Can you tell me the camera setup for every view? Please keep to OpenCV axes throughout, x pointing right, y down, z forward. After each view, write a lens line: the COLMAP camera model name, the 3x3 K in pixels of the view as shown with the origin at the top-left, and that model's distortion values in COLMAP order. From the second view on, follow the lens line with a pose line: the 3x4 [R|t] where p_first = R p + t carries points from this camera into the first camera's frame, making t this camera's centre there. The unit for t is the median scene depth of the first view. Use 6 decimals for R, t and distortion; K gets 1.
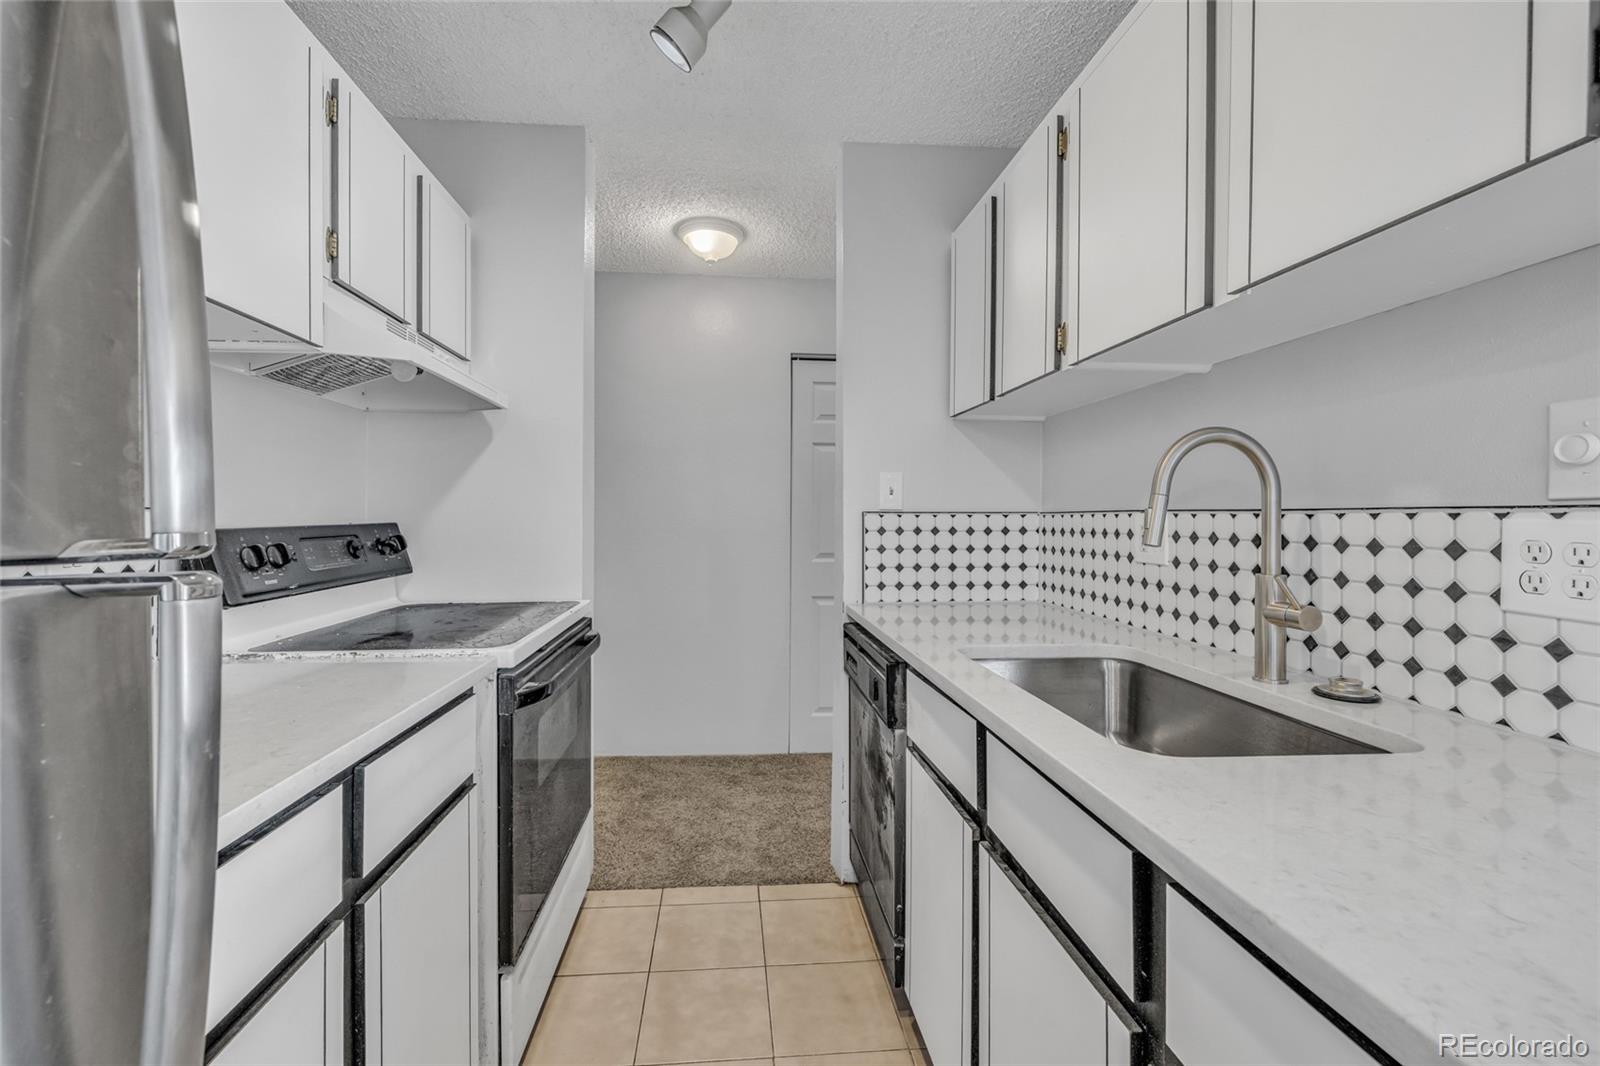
lens RADIAL K [[673.8, 0, 805.9], [0, 673.8, 531.5], [0, 0, 1]] dist [-0.000542, -0.000043]
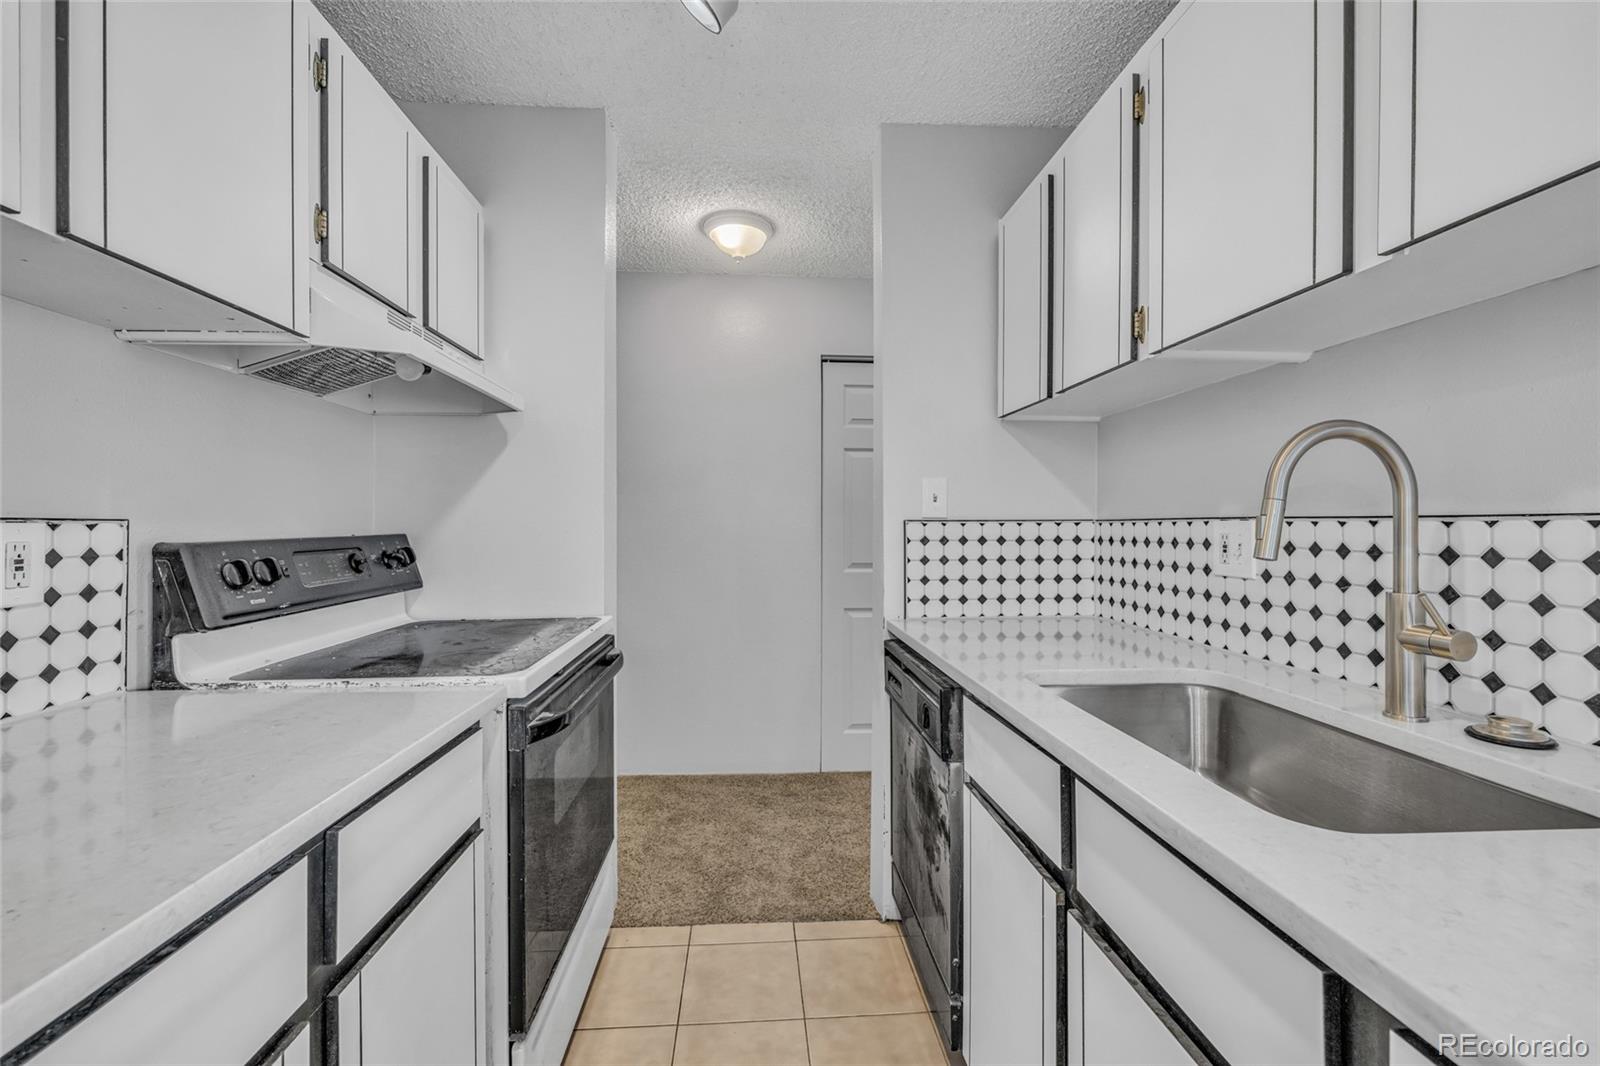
lens RADIAL K [[589.8, 0, 799.9], [0, 589.8, 535.6], [0, 0, 1]] dist [-0.000245, -0.000160]
pose [[0.999917, -0.003554, -0.012345, -0.055588], [0.003548, 0.999994, -0.000521, -0.008909], [0.012346, 0.000477, 0.999924, 0.205760]]
